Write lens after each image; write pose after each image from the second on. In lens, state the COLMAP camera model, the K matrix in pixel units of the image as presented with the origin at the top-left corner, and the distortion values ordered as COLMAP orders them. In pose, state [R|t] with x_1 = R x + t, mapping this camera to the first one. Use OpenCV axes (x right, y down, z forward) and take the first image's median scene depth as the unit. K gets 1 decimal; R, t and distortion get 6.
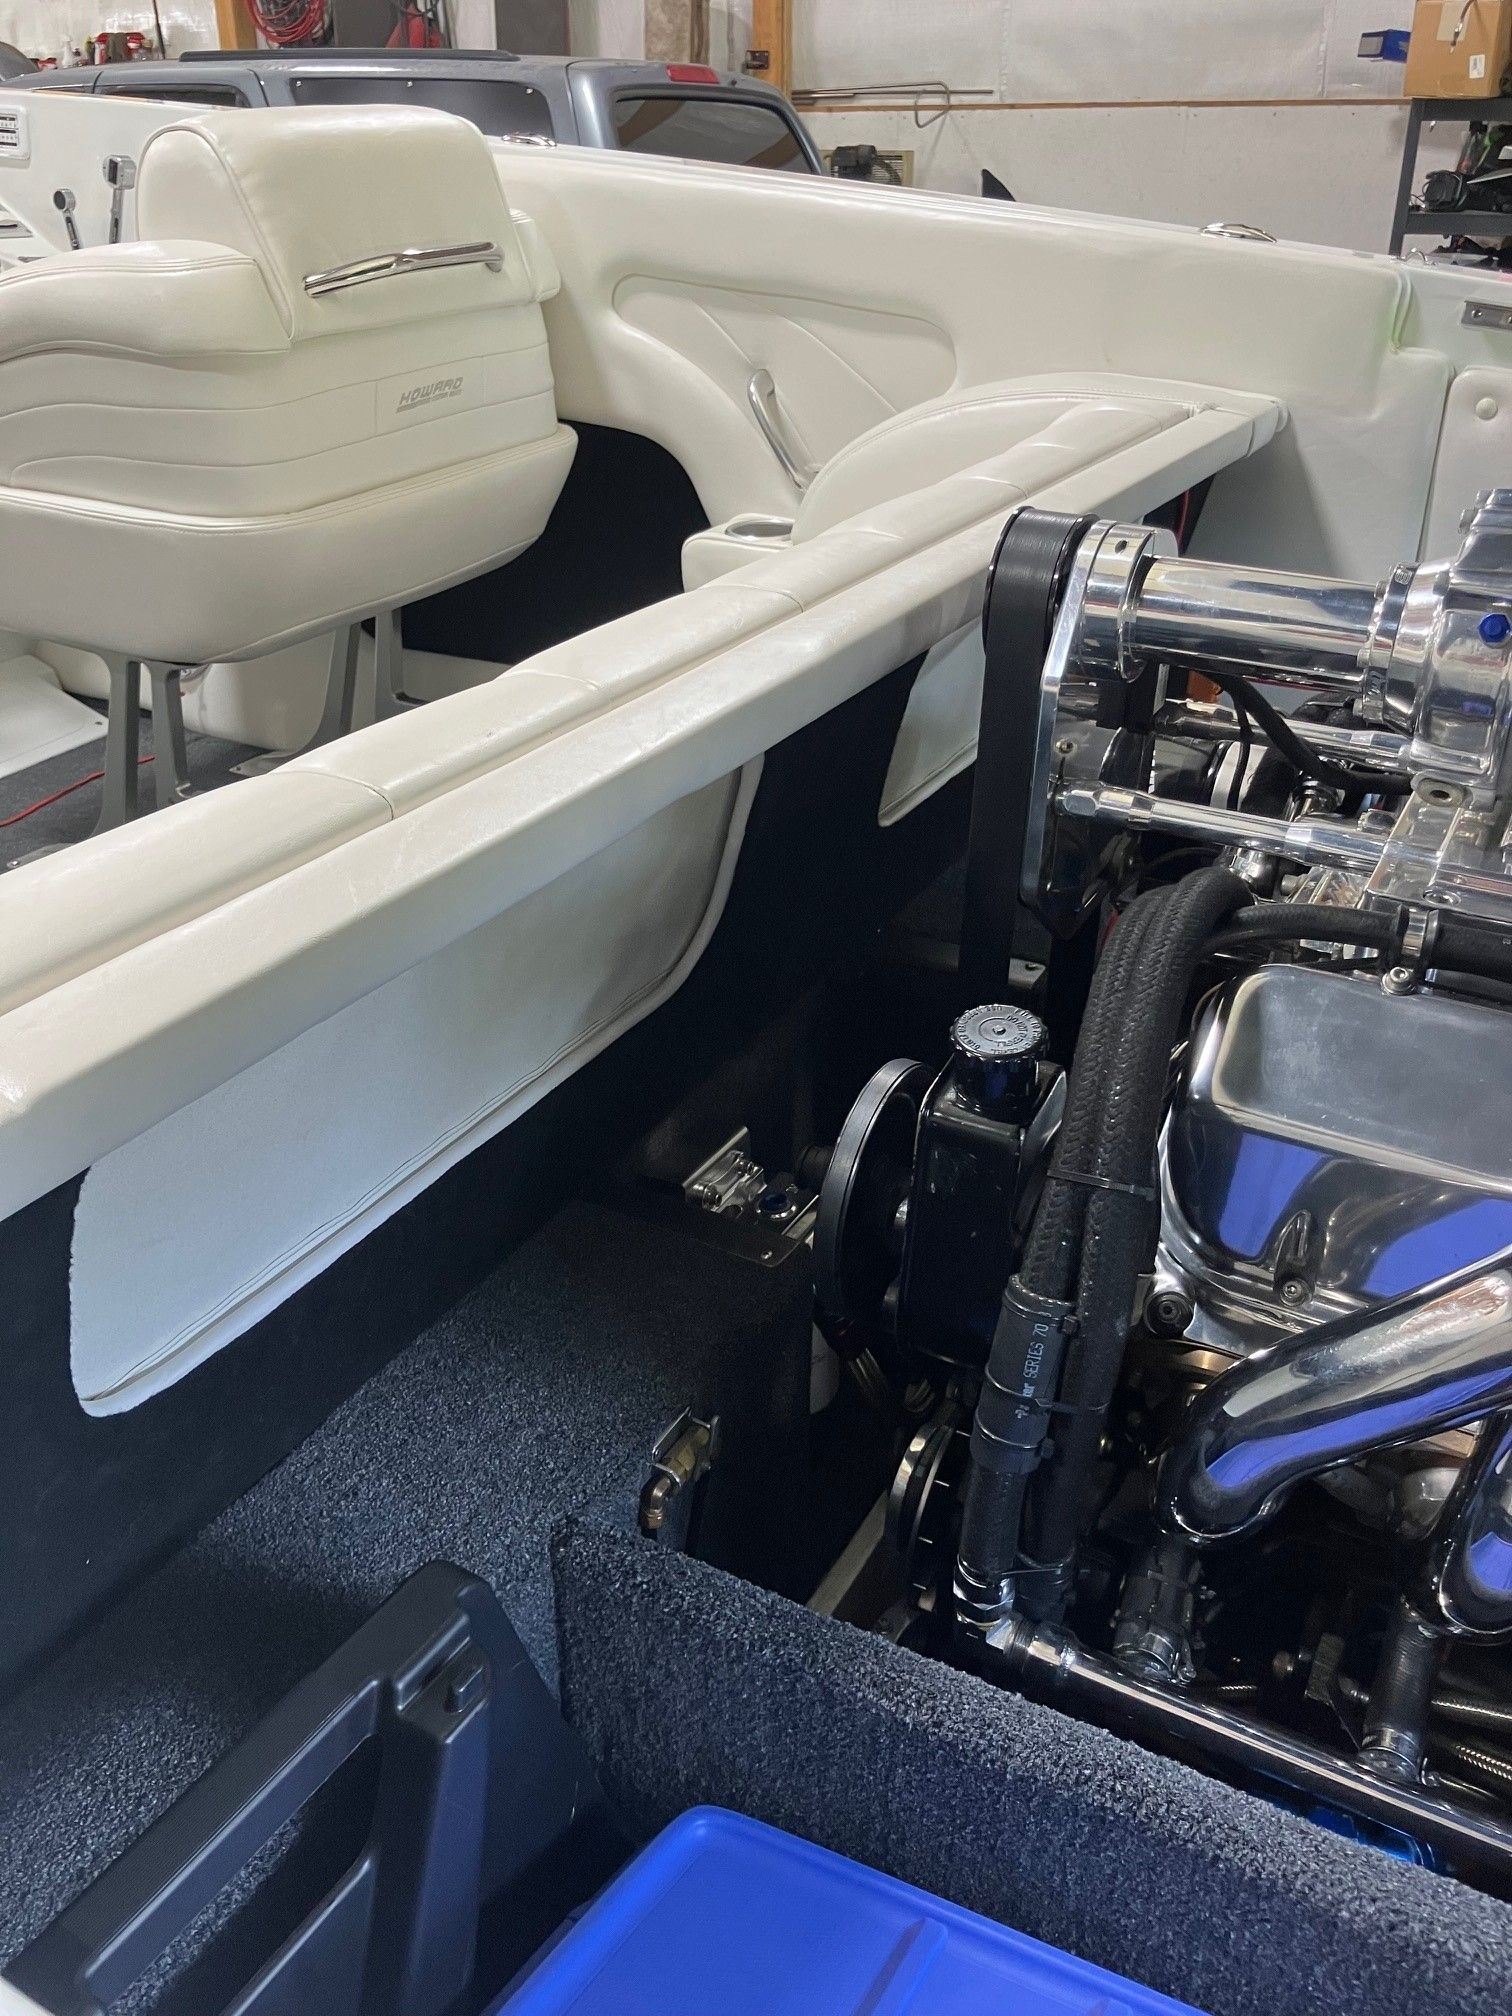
lens RADIAL K [[1687.5, 0, 755.9], [0, 1687.5, 1010.3], [0, 0, 1]] dist [0.004744, -0.003991]
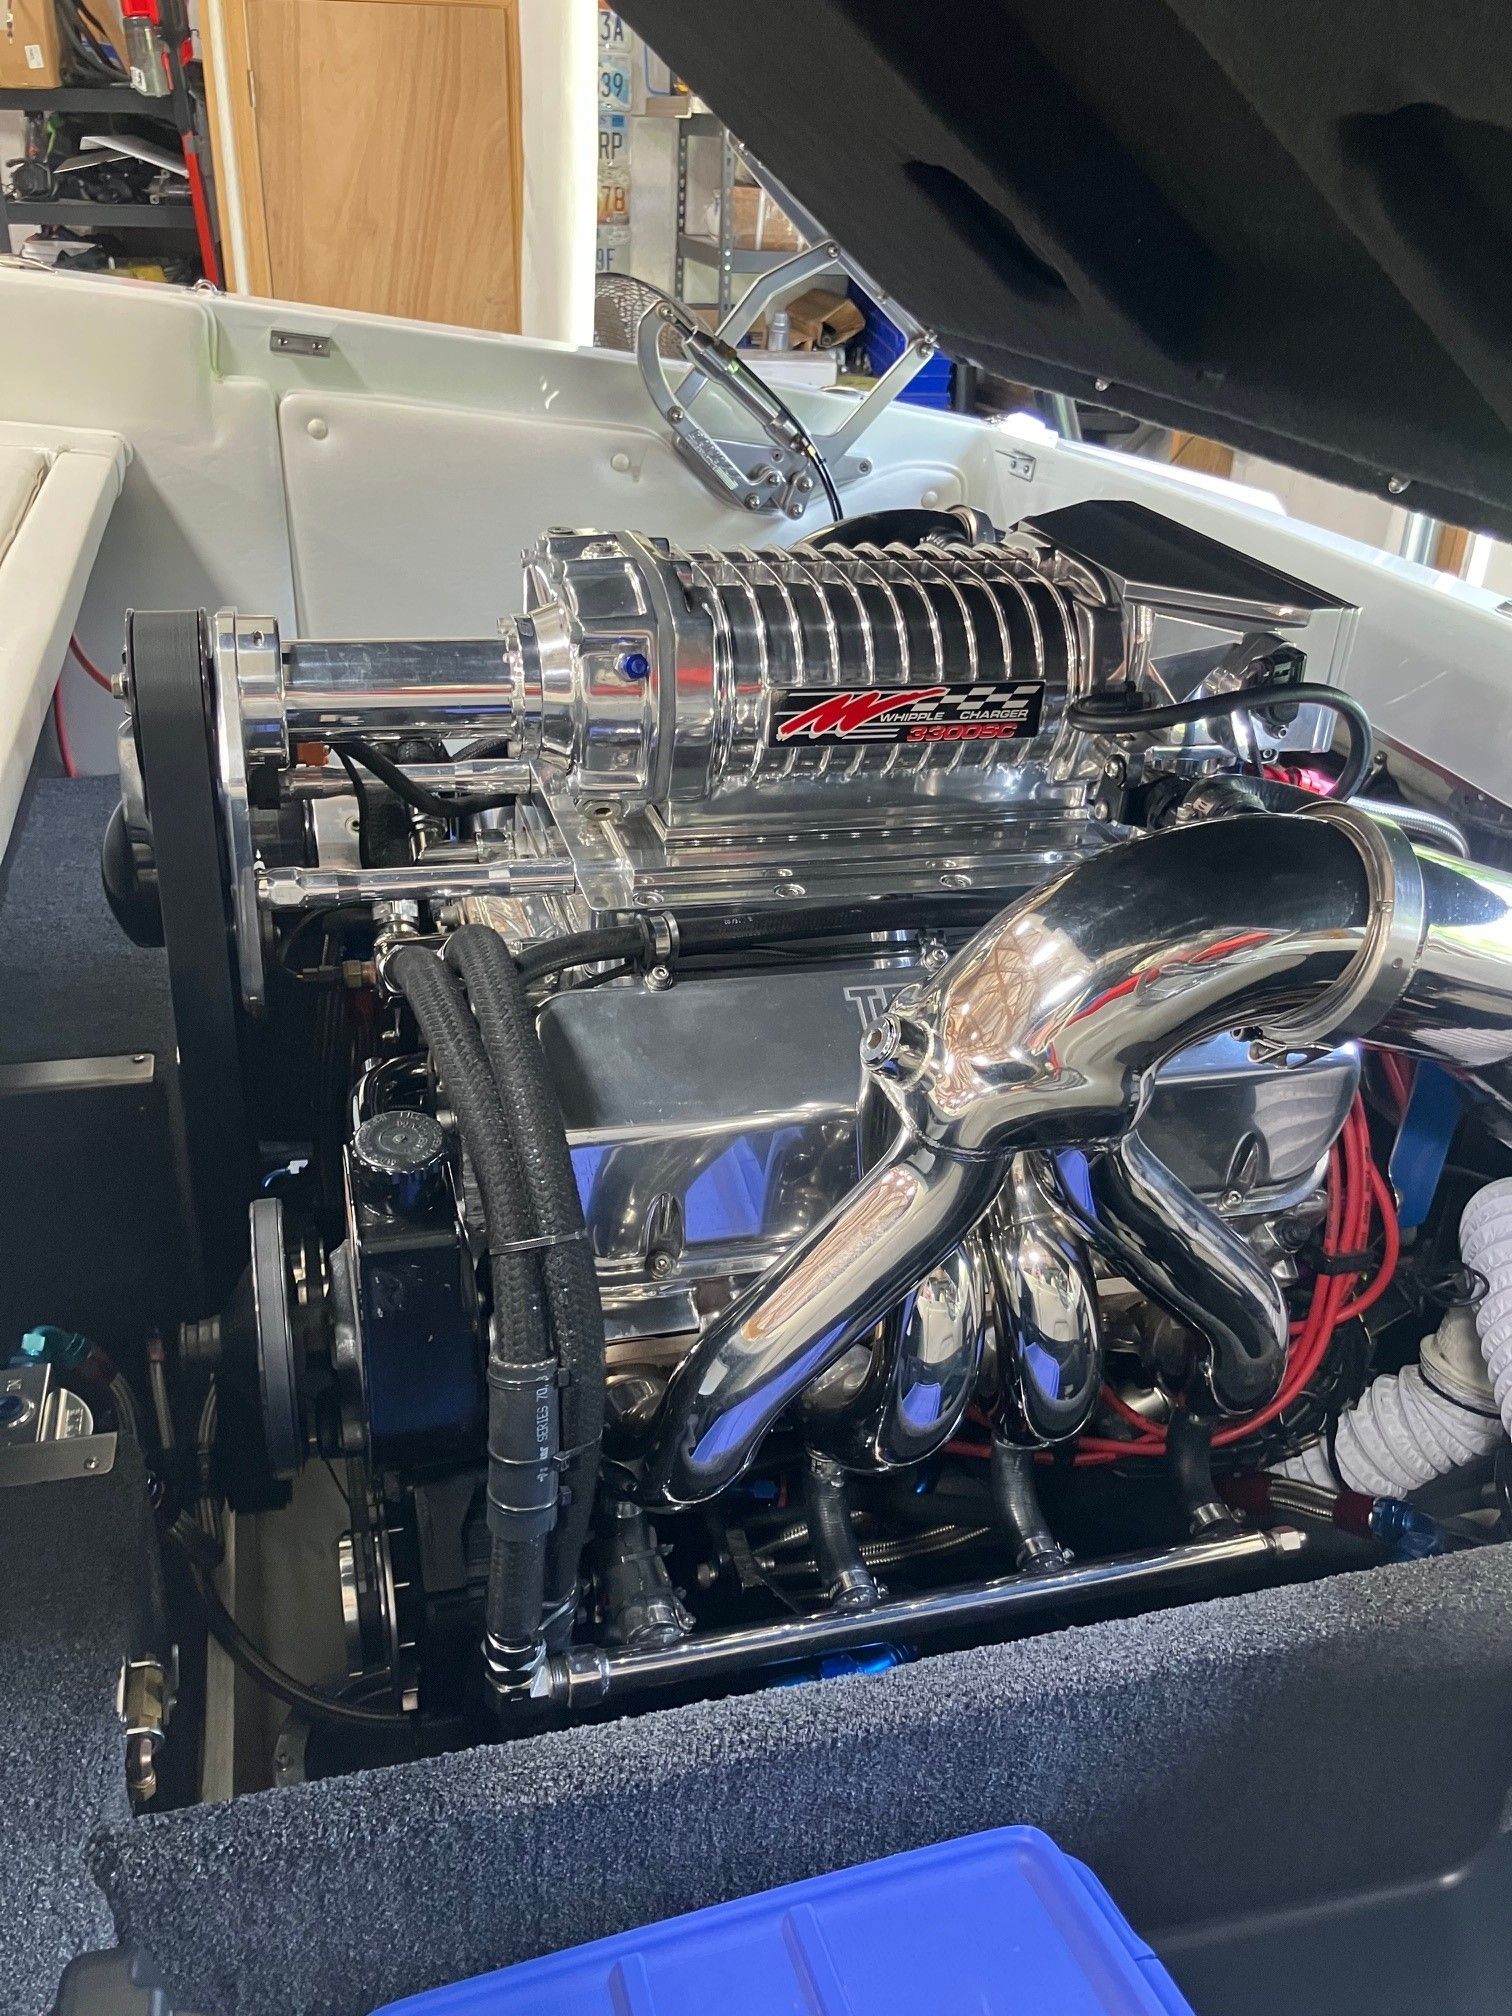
lens RADIAL K [[1687.5, 0, 756.1], [0, 1687.5, 1010.0], [0, 0, 1]] dist [0.004744, -0.003991]
pose [[0.707812, -0.295665, 0.641548, -0.310252], [0.281956, 0.950960, 0.127183, -0.122369], [-0.647691, 0.090866, 0.756466, 0.087022]]
